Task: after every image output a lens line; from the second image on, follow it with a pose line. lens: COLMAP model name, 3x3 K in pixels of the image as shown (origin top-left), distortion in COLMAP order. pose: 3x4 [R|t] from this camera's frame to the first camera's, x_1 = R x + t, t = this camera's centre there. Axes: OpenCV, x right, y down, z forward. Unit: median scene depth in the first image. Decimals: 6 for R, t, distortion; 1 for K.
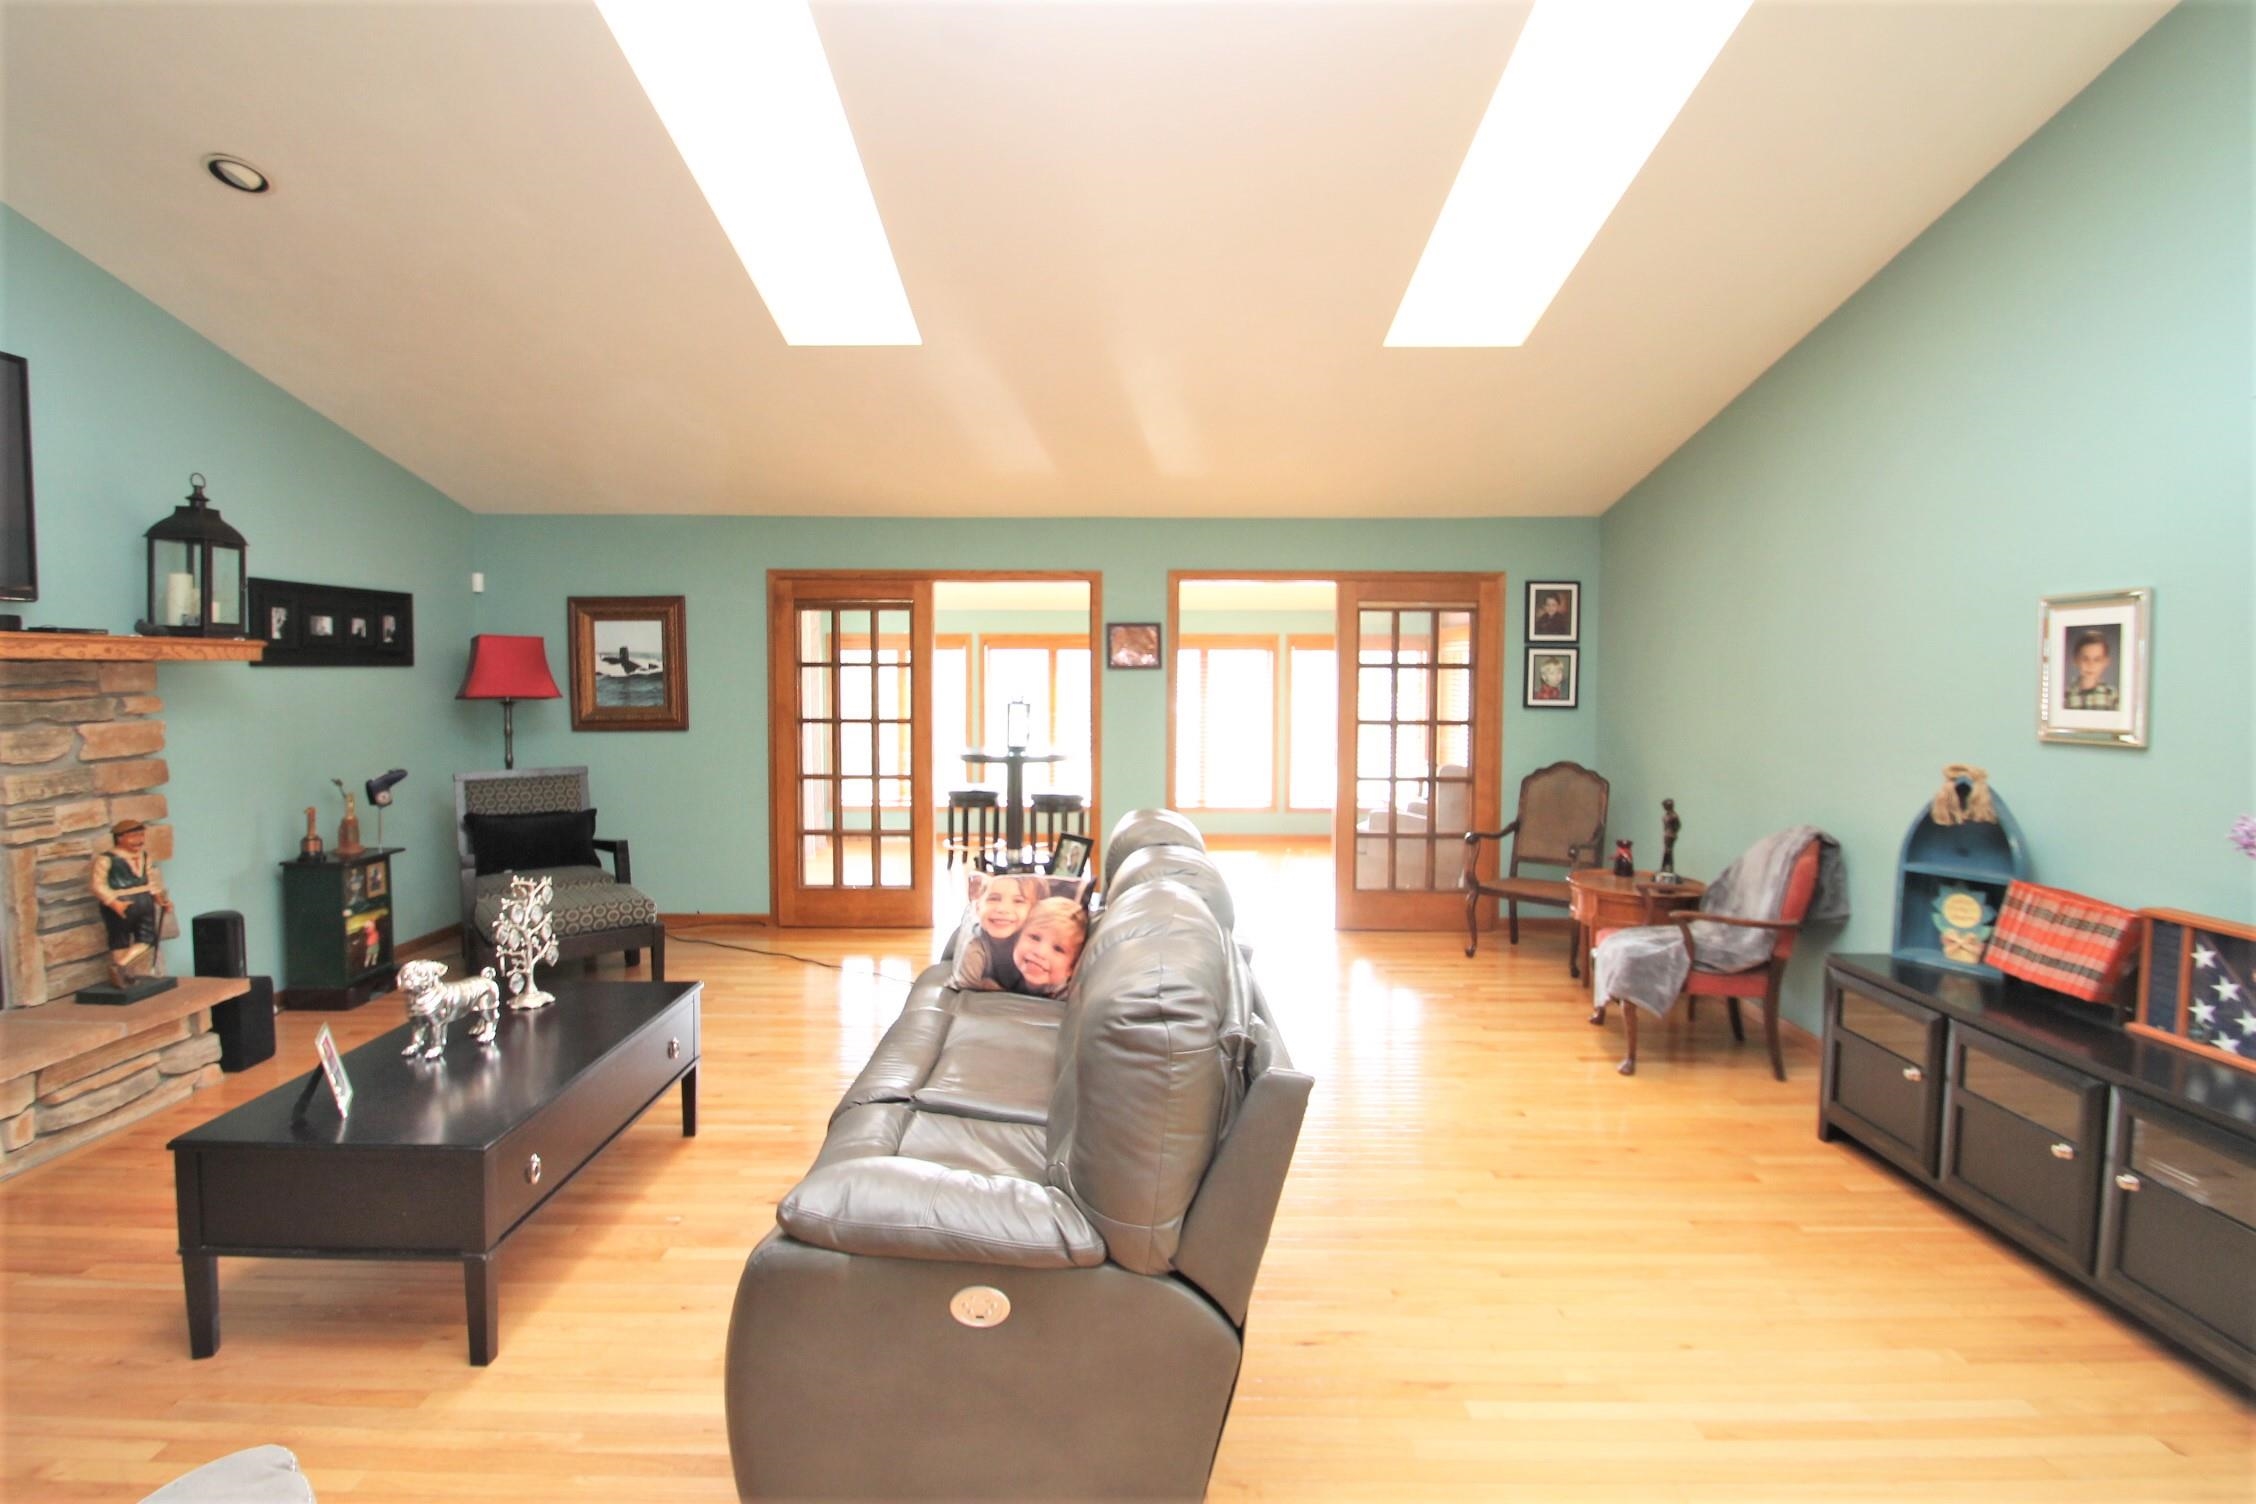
lens RADIAL K [[1024.6, 0, 1122.8], [0, 1024.6, 689.9], [0, 0, 1]] dist [0.017247, -0.016942]
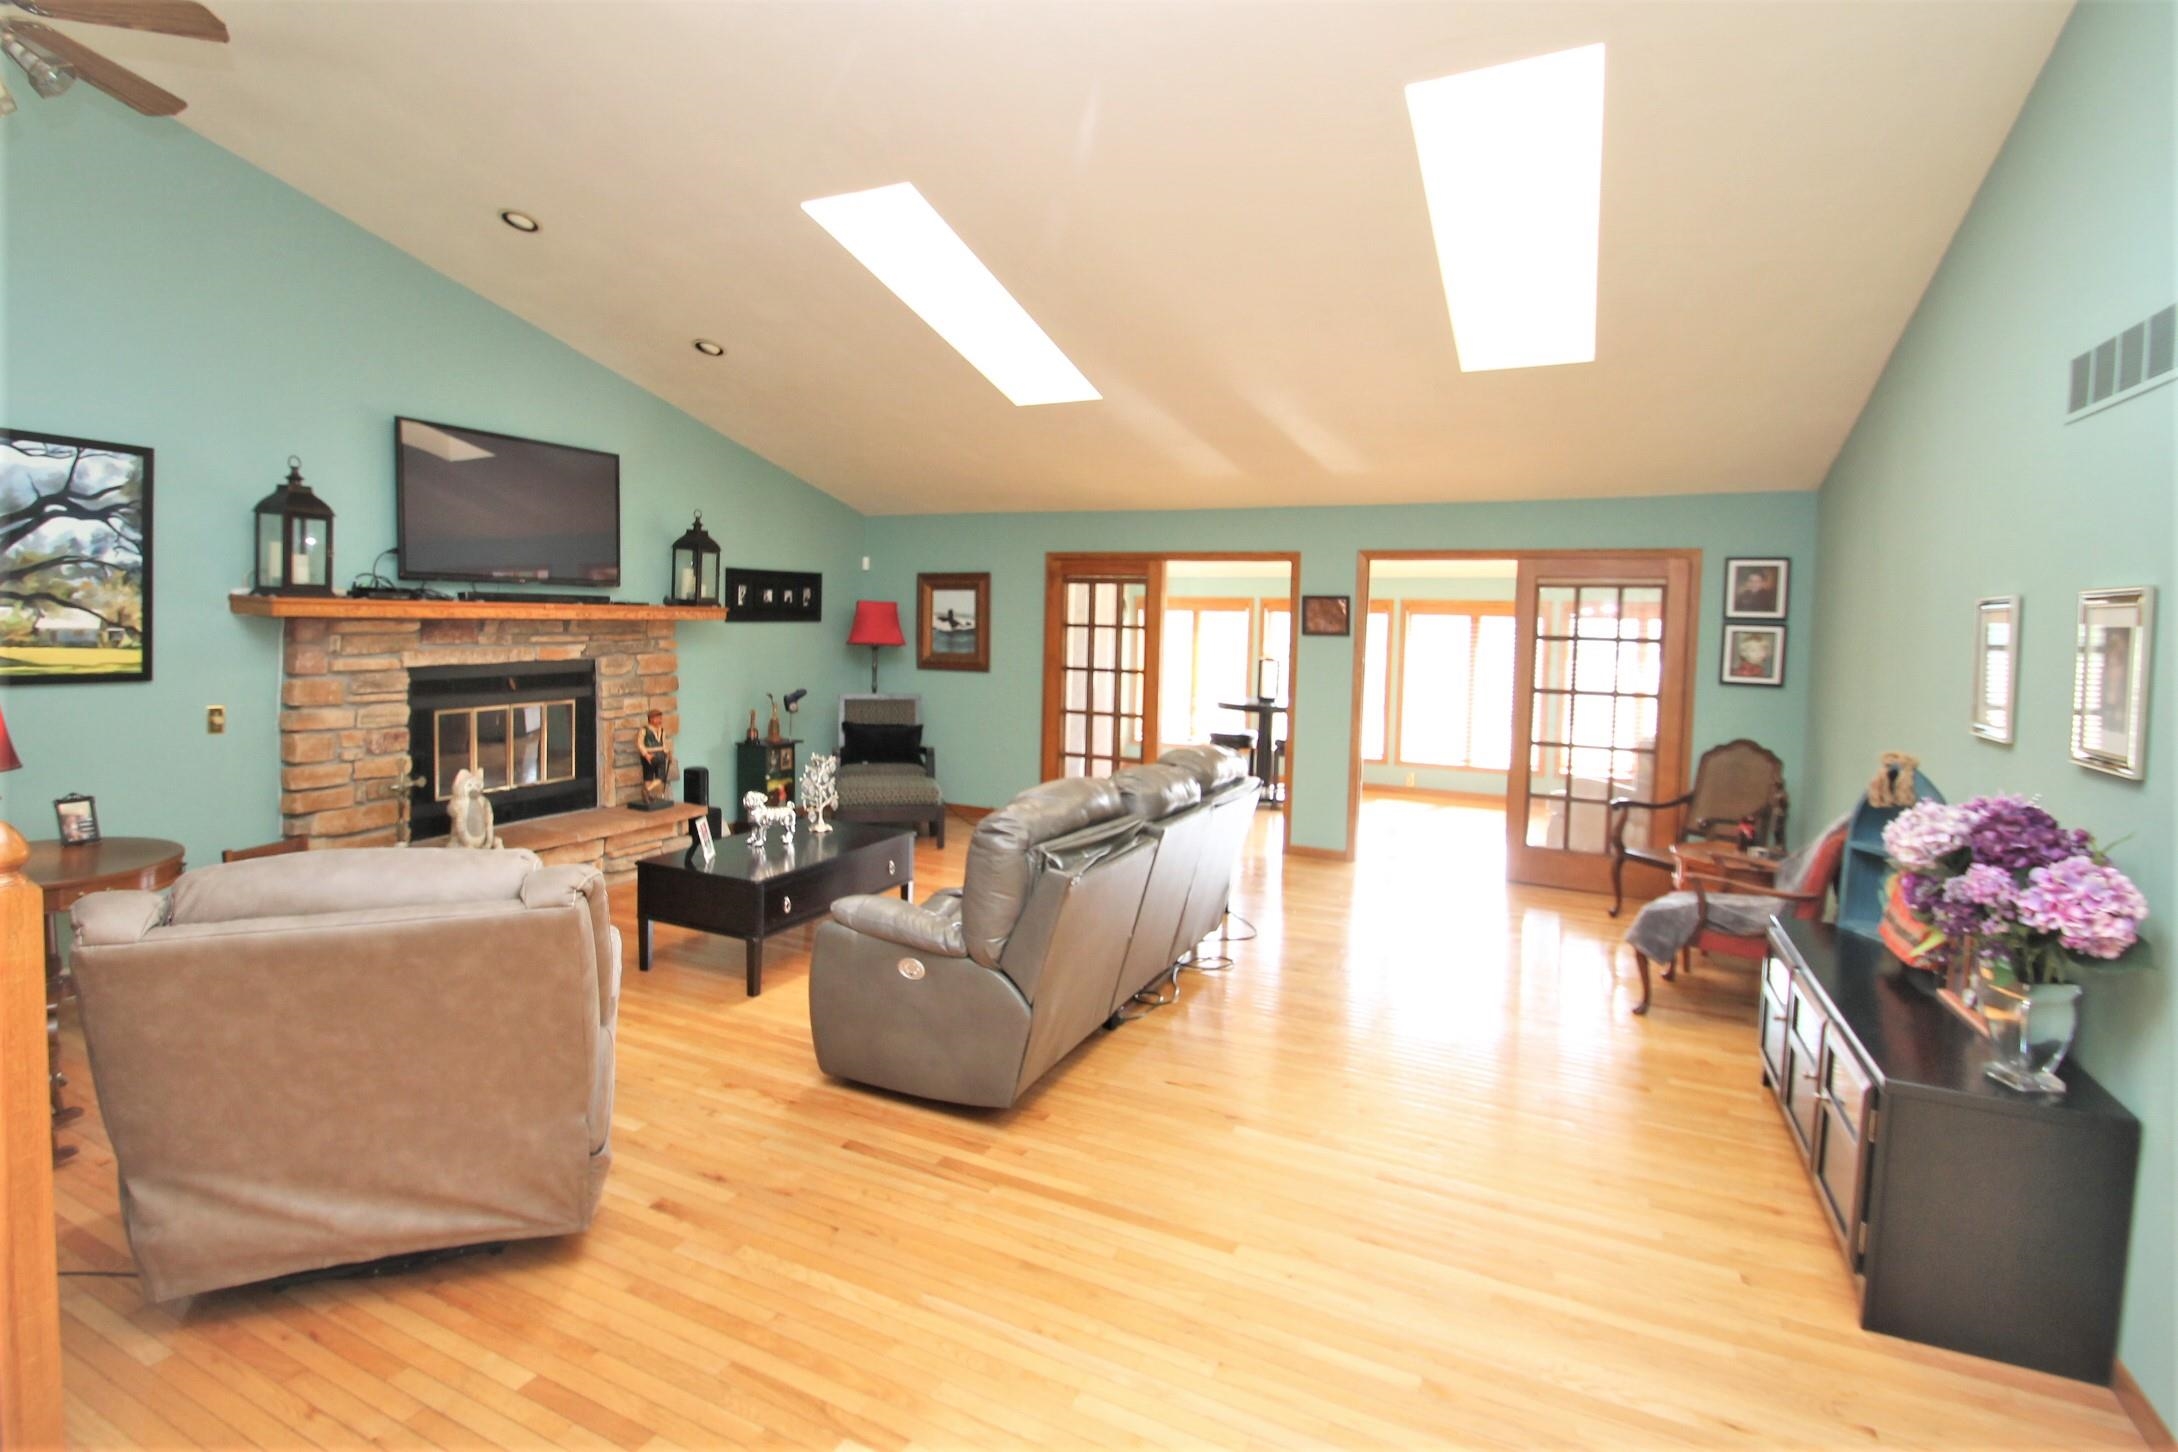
lens RADIAL K [[1027.8, 0, 1088.4], [0, 1027.8, 618.6], [0, 0, 1]] dist [0.000195, -0.000136]
pose [[0.908227, 0.019751, -0.418011, 0.296911], [-0.028465, 0.999488, -0.014622, -0.016743], [0.417508, 0.025179, 0.908324, -0.202749]]
